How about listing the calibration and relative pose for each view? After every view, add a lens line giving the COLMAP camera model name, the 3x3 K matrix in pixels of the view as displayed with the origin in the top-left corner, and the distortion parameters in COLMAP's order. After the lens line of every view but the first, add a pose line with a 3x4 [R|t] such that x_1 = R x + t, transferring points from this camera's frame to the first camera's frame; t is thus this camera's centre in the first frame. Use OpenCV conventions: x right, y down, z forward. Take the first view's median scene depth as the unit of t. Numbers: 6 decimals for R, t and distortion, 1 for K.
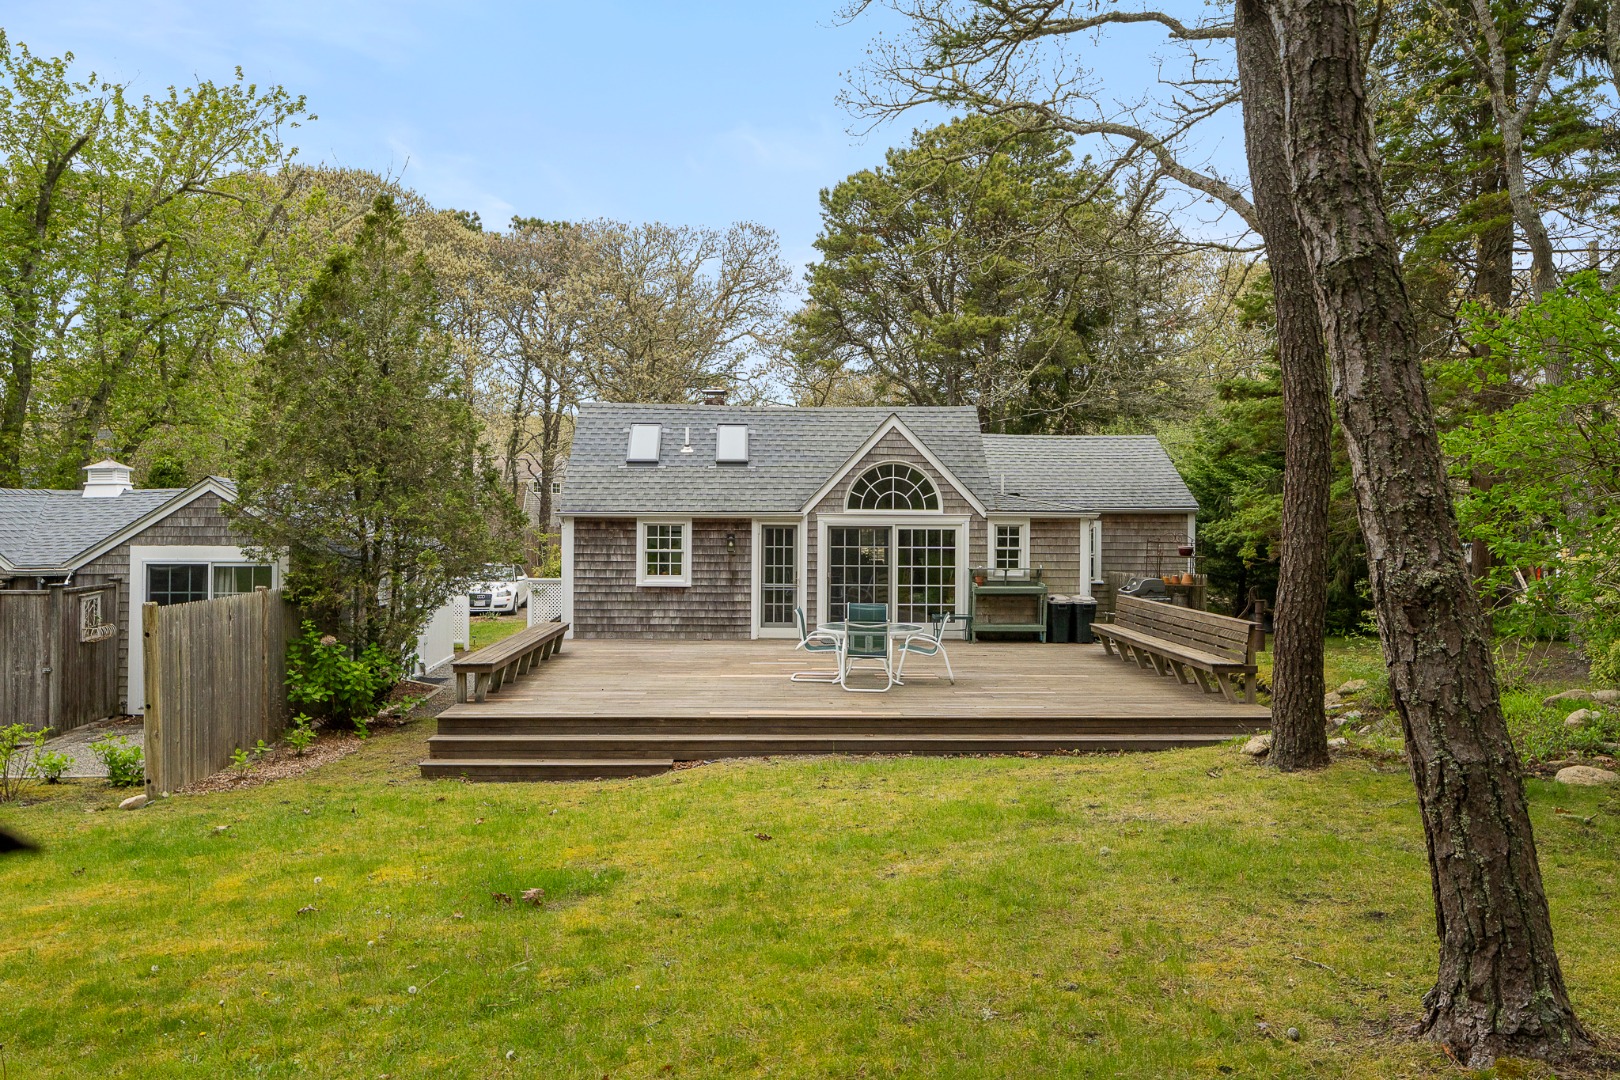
lens RADIAL K [[1158.4, 0, 811.0], [0, 1158.4, 524.9], [0, 0, 1]] dist [-0.025592, 0.000662]
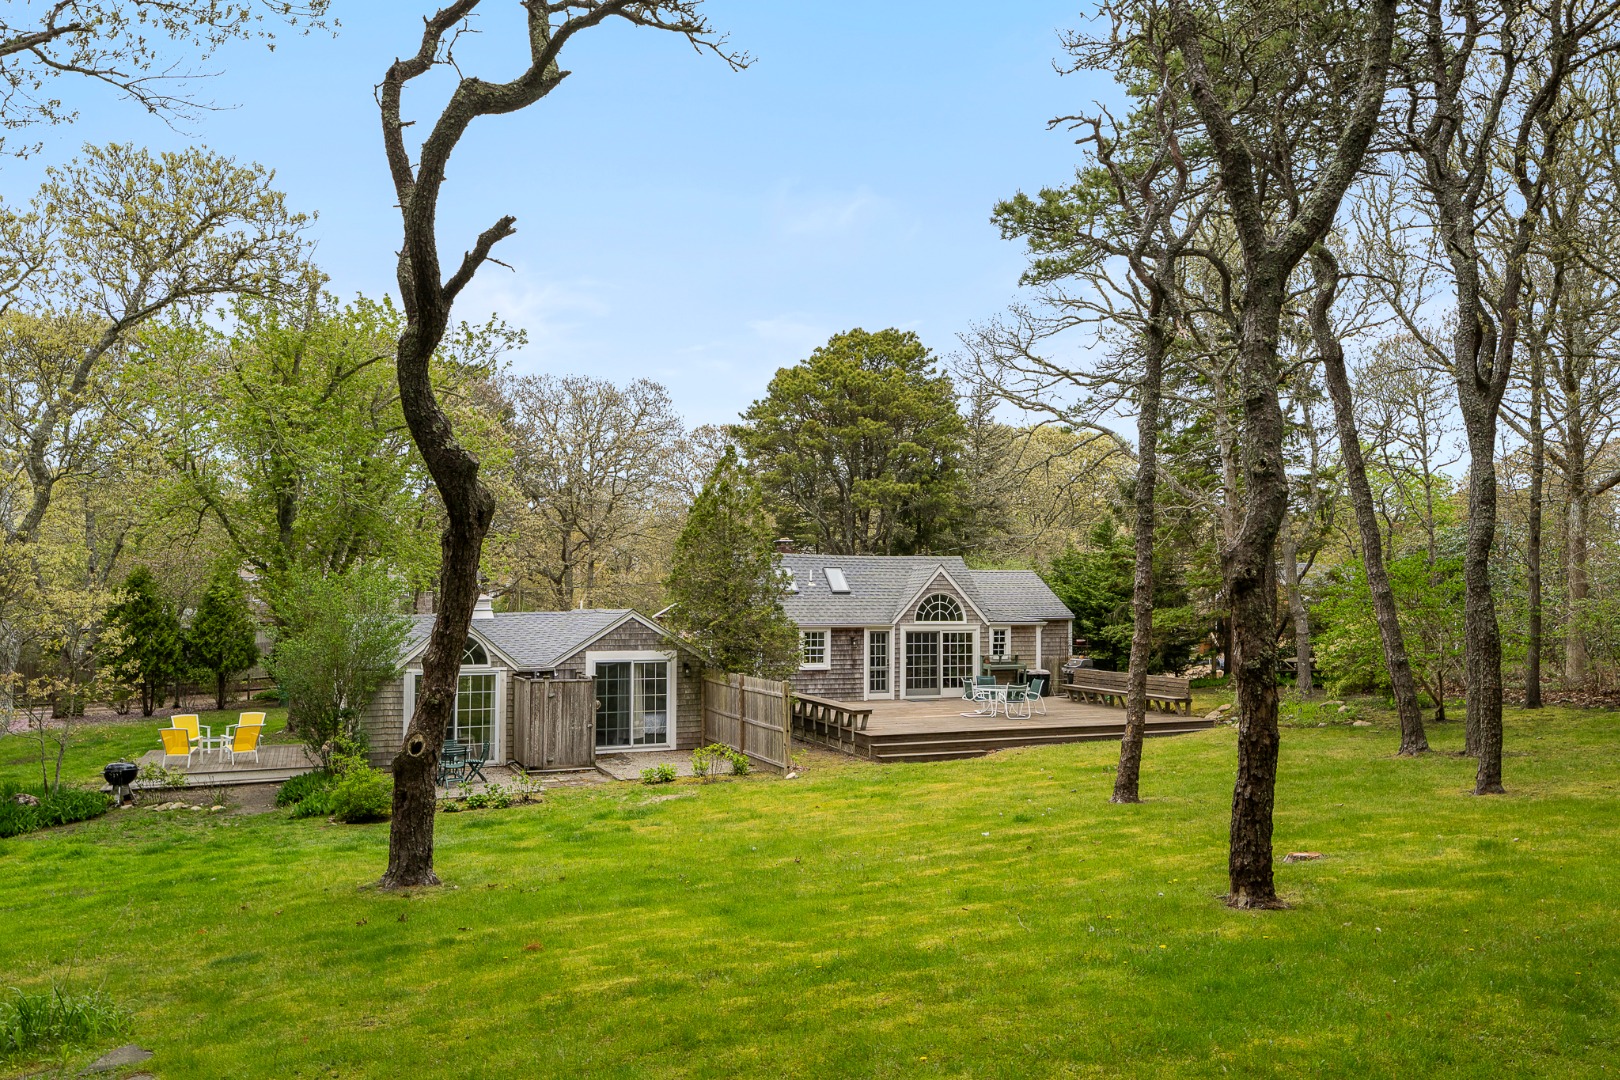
lens RADIAL K [[1158.4, 0, 810.5], [0, 1158.4, 551.9], [0, 0, 1]] dist [-0.025592, 0.000662]
pose [[0.947046, 0.010714, 0.320919, -0.651708], [0.004358, 0.998922, -0.046208, -0.036896], [-0.321069, 0.045160, 0.945979, -0.542931]]
